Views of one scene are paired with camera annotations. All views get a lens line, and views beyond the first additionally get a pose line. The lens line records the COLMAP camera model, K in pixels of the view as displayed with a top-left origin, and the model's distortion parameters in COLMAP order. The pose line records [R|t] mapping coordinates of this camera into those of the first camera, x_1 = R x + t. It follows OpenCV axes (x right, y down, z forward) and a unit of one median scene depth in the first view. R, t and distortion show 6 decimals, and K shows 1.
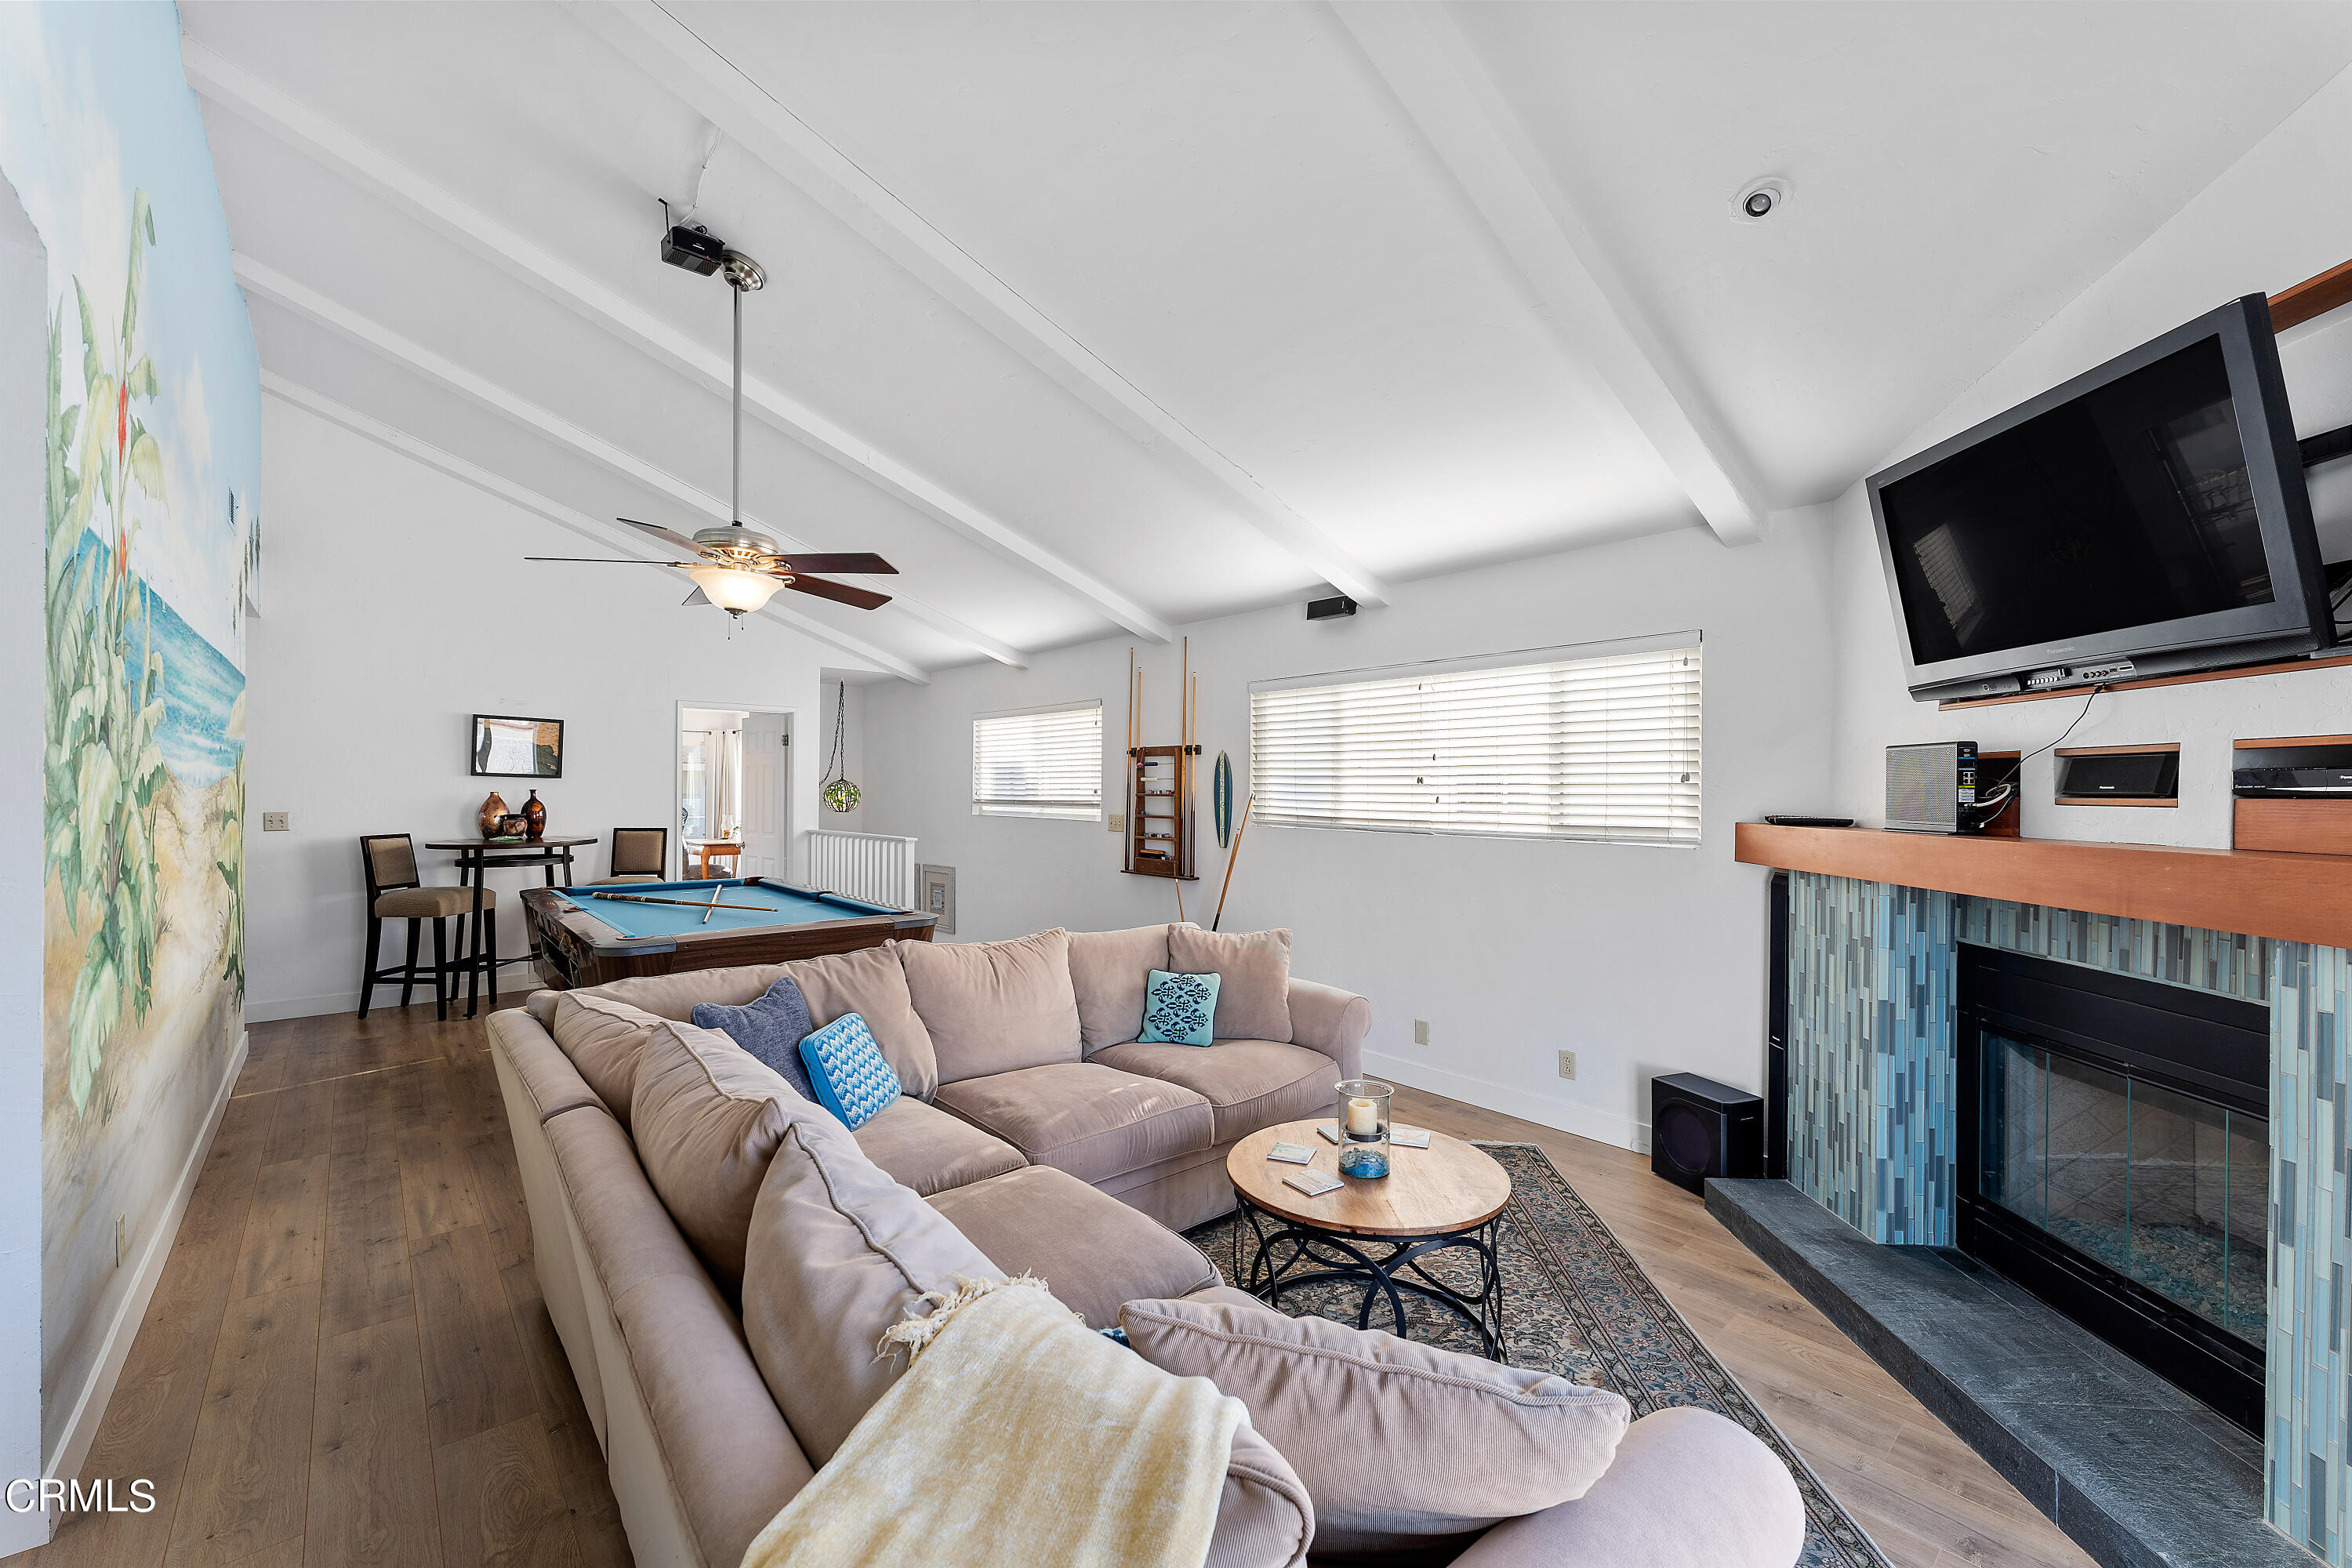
lens RADIAL K [[933.9, 0, 1178.7], [0, 933.9, 791.9], [0, 0, 1]] dist [0.002740, 0.000185]
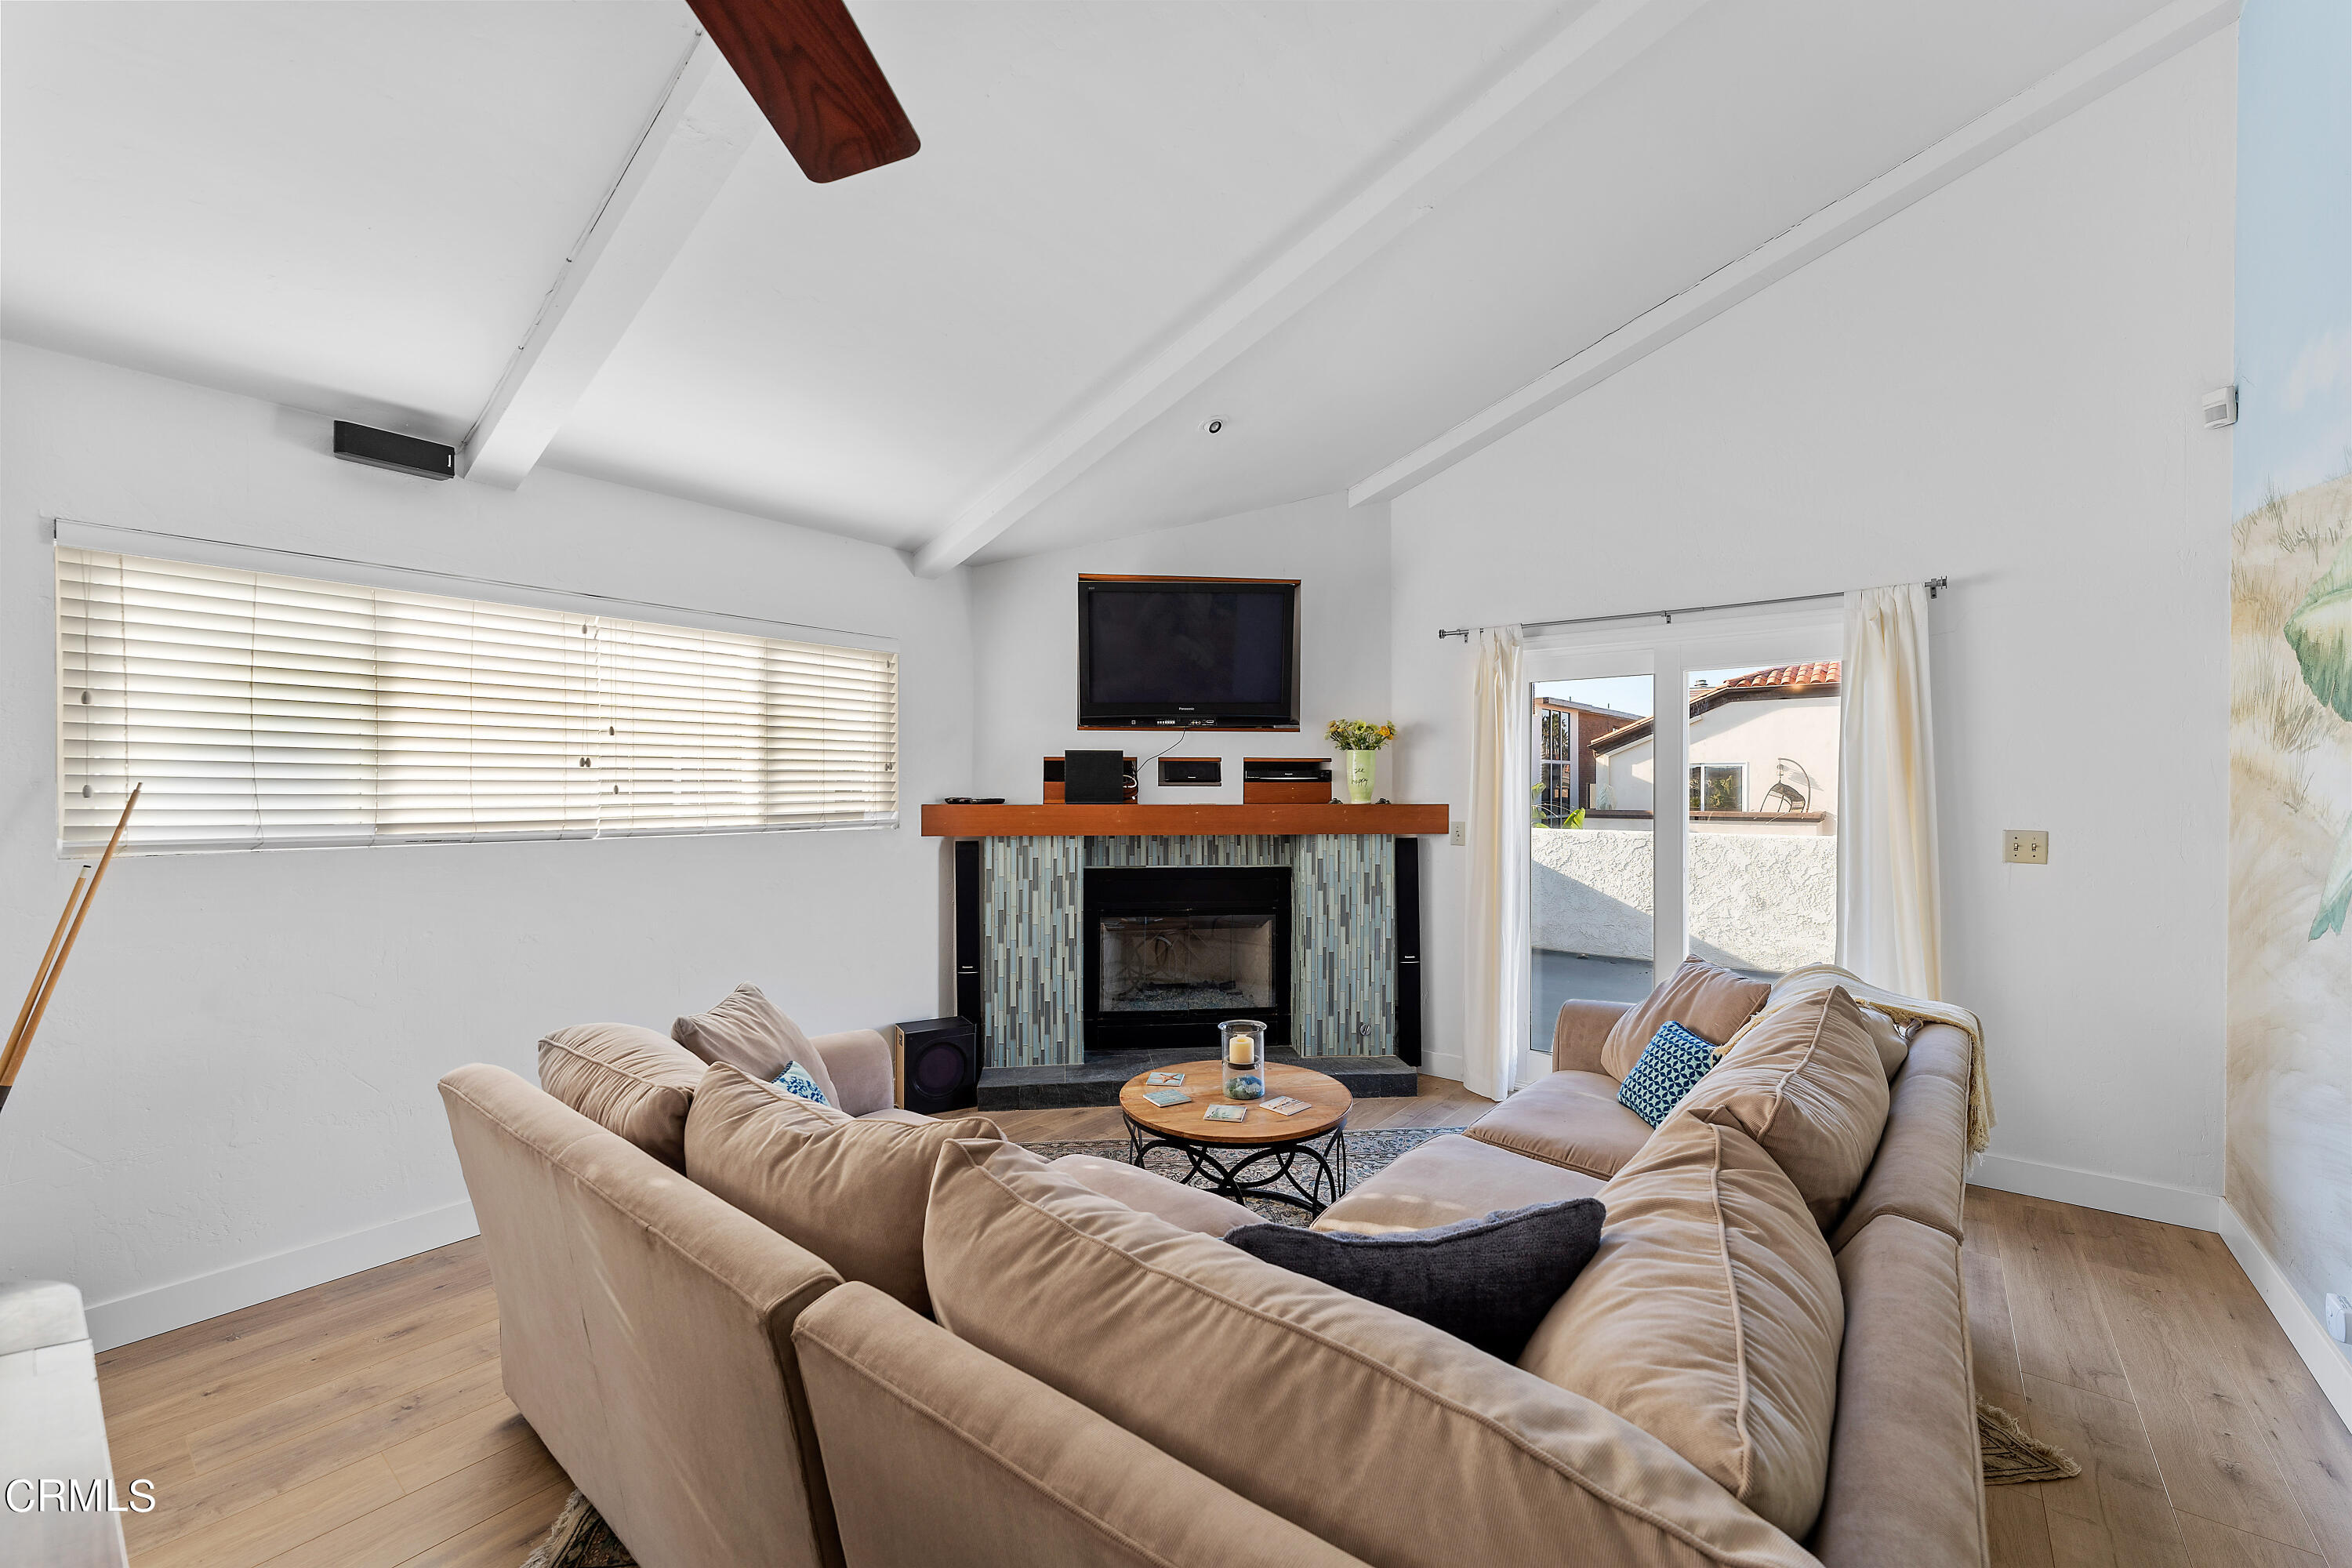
lens RADIAL K [[933.9, 0, 1178.7], [0, 933.9, 791.9], [0, 0, 1]] dist [0.002740, 0.000185]
pose [[-0.170020, -0.010643, 0.985383, -0.784245], [0.000595, 0.999940, 0.010903, 0.003804], [-0.985440, 0.002440, -0.170004, 1.037530]]
